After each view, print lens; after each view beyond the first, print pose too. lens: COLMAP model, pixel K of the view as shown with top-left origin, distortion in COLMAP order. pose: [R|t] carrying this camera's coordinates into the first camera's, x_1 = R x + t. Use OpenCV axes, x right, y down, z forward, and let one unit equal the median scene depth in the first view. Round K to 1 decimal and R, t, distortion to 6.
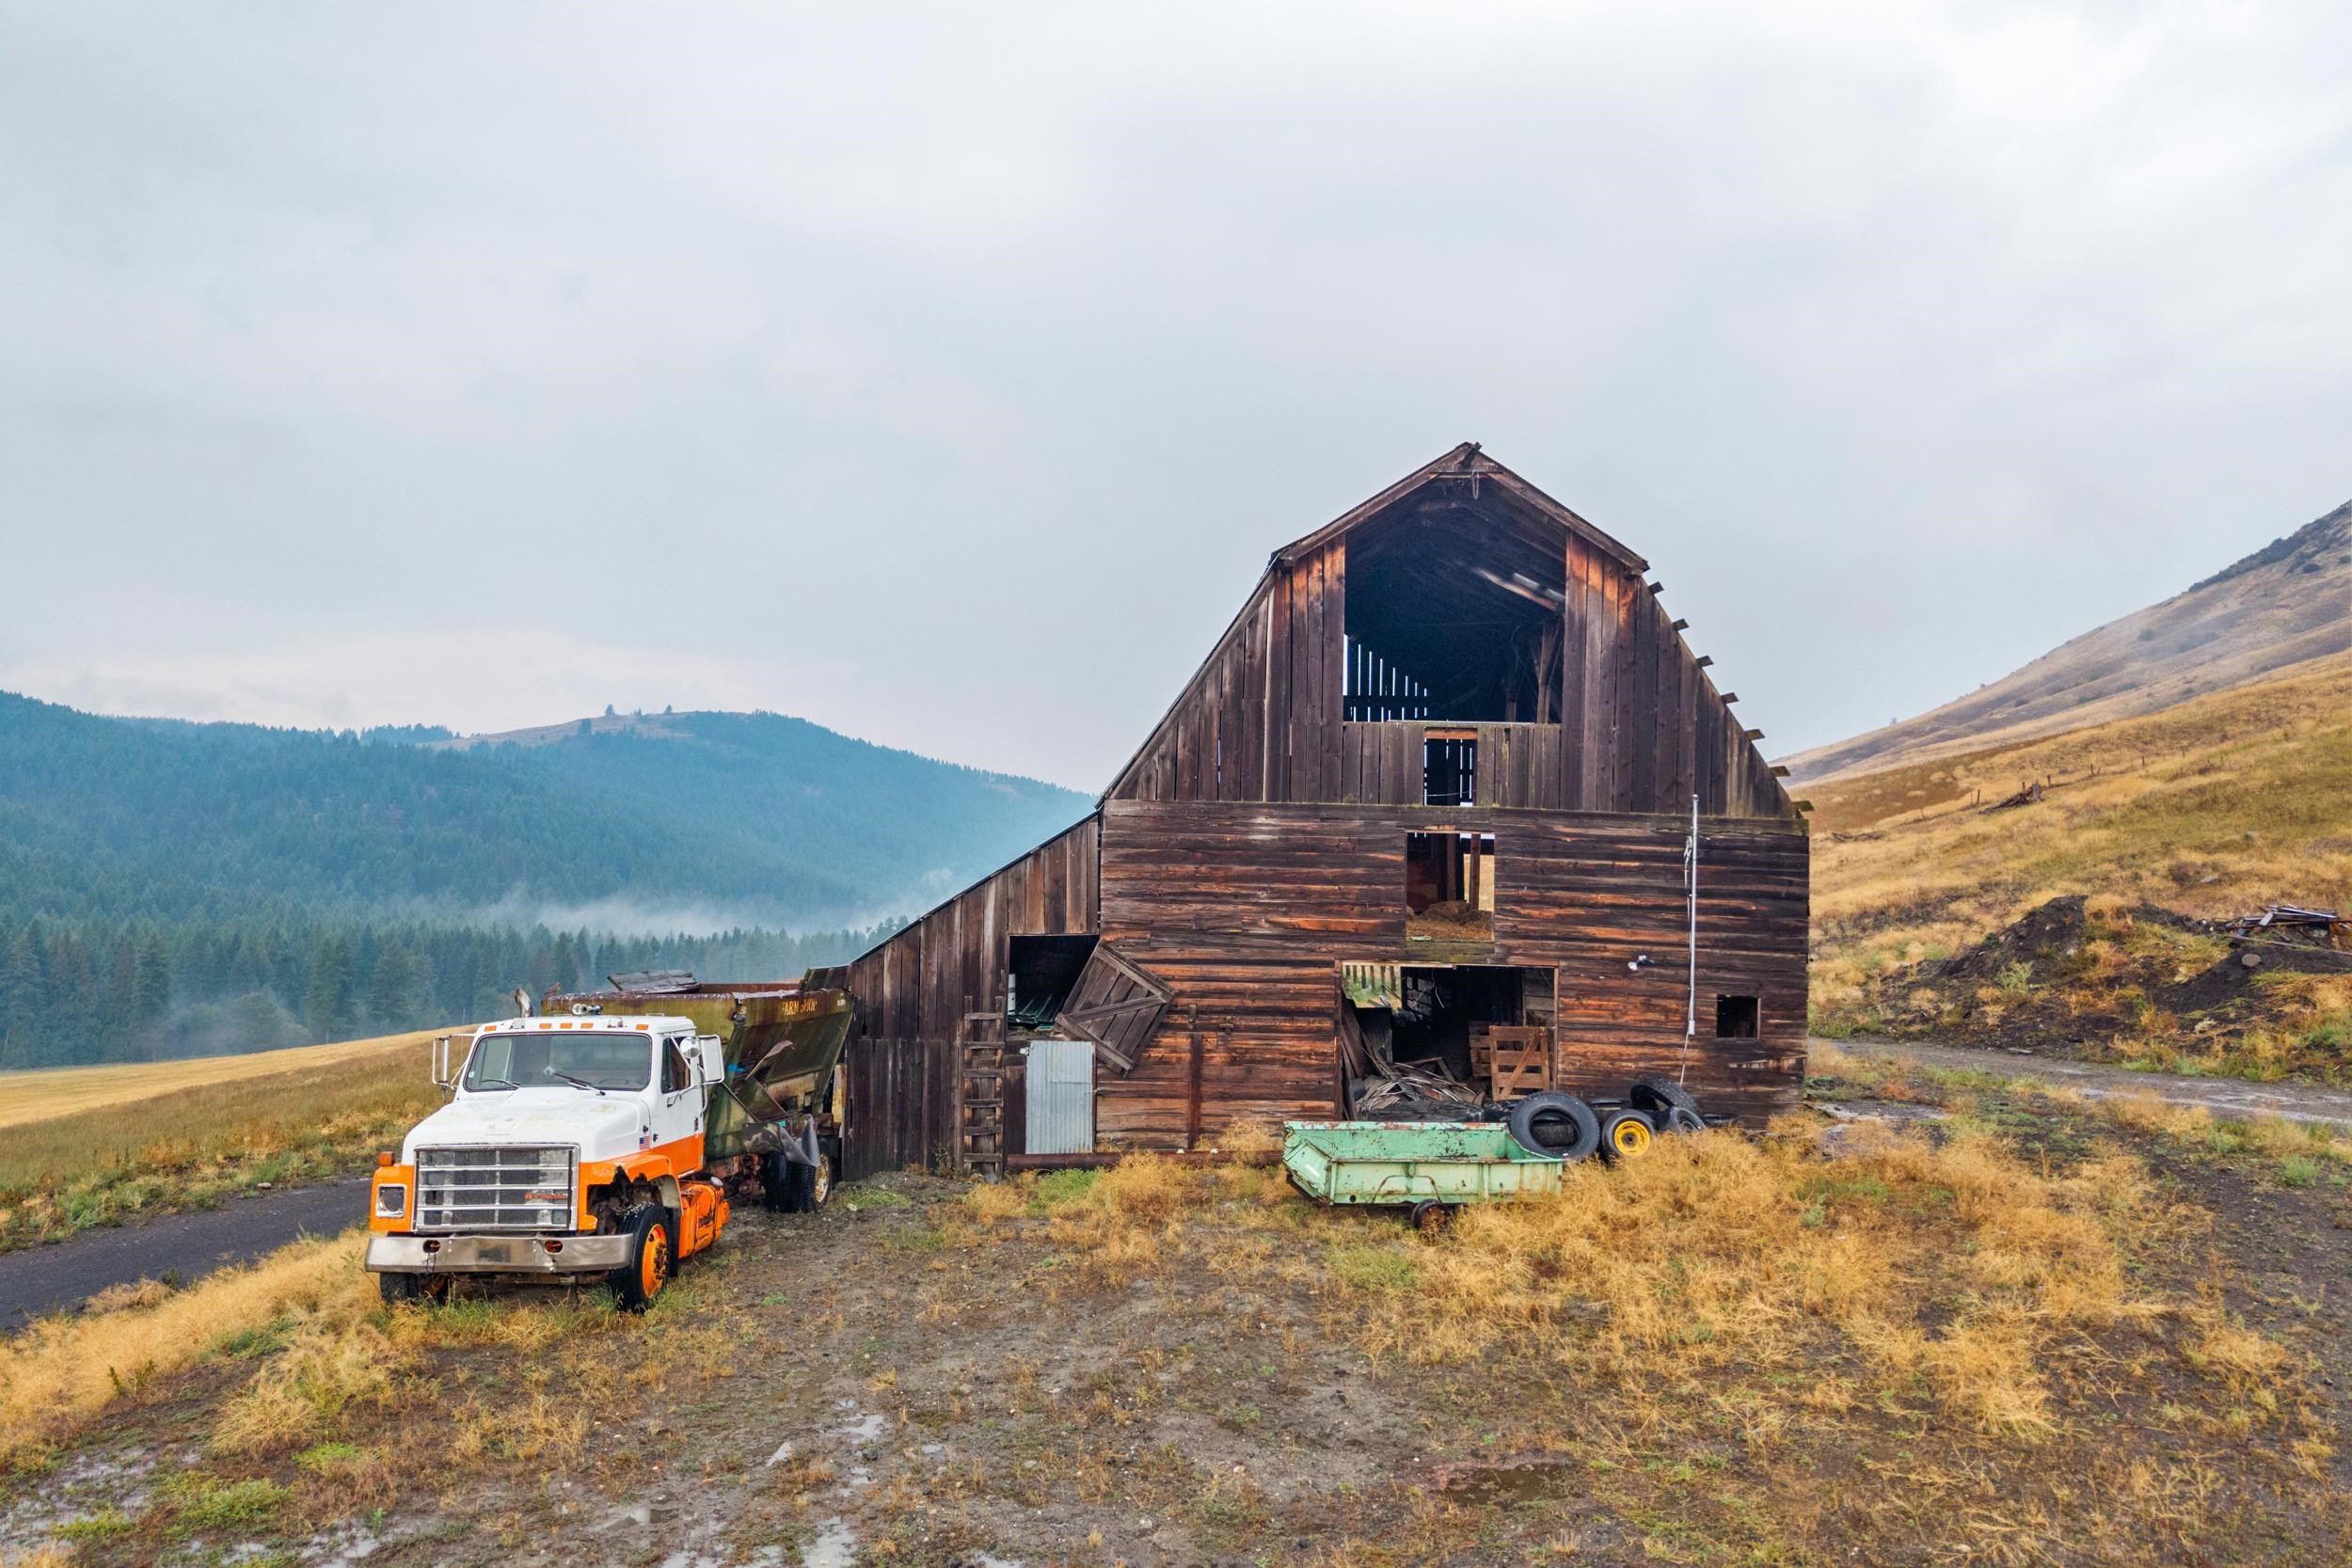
lens RADIAL K [[1573.0, 0, 1168.5], [0, 1573.0, 794.3], [0, 0, 1]] dist [0.031933, -0.046558]
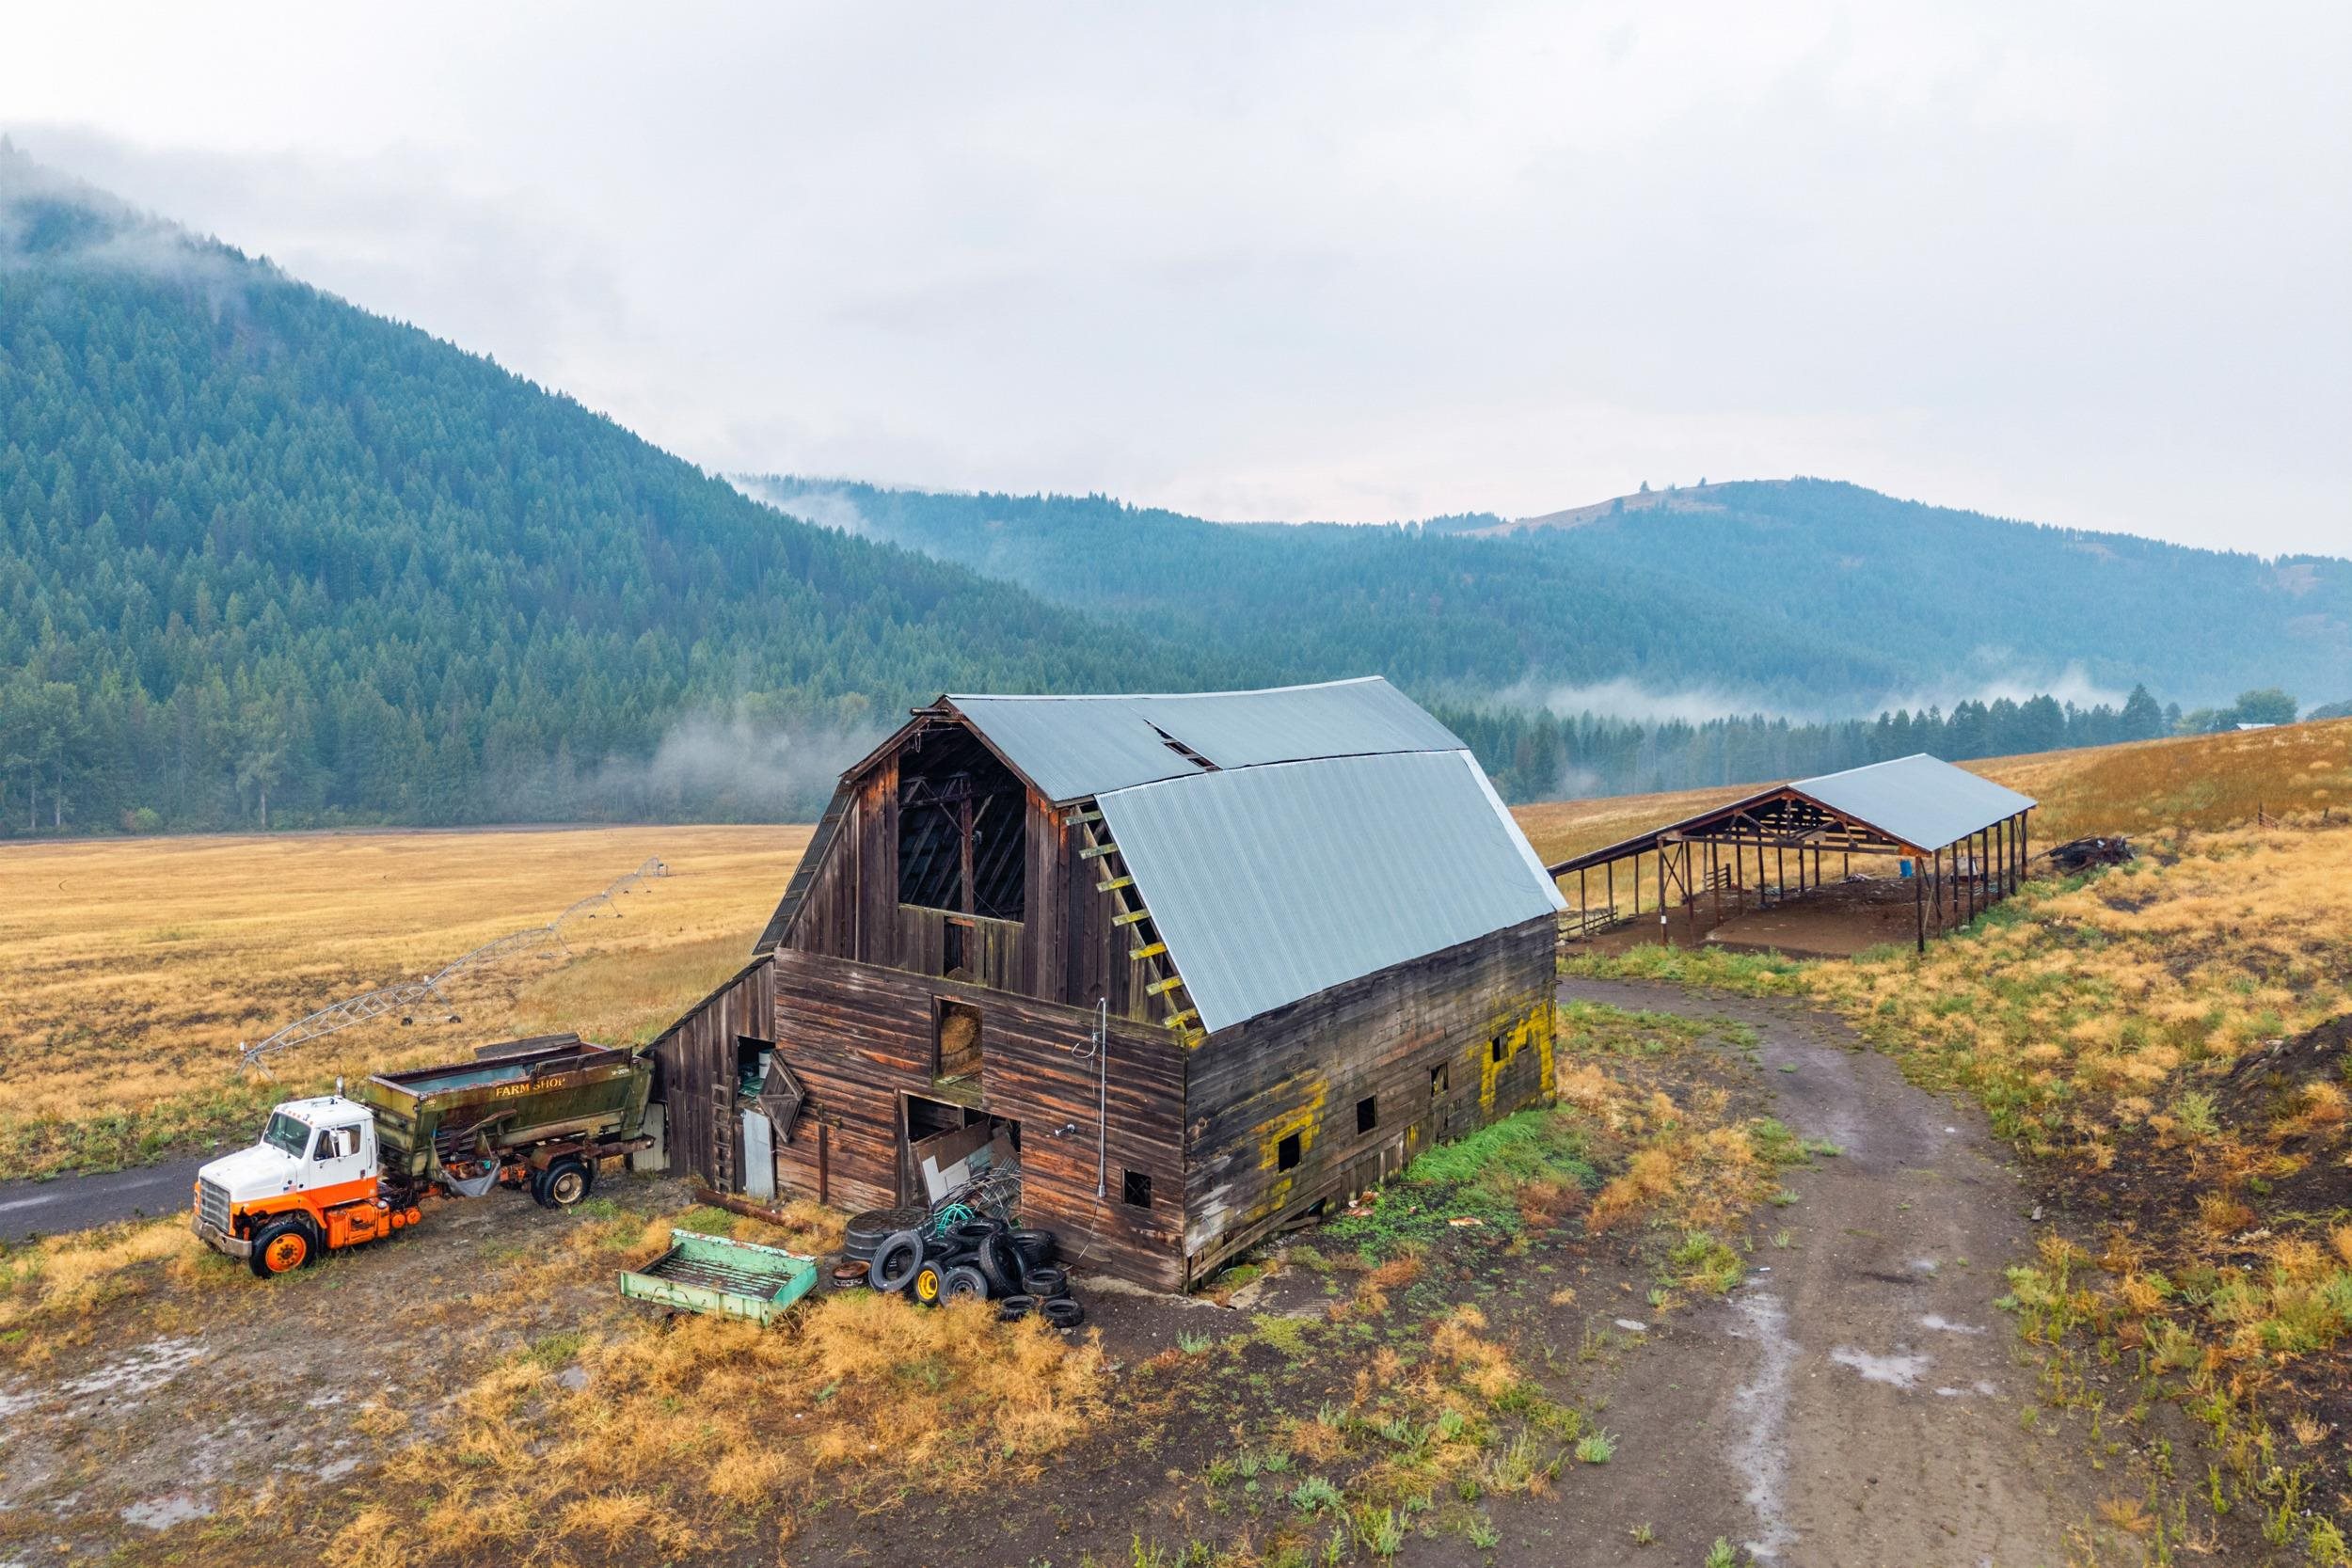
lens RADIAL K [[1573.0, 0, 1172.0], [0, 1573.0, 763.6], [0, 0, 1]] dist [0.031933, -0.046558]
pose [[0.802804, 0.037207, -0.595082, 1.054641], [0.037457, 0.992933, 0.112613, -0.298915], [0.595066, -0.112696, 0.795736, 0.125197]]
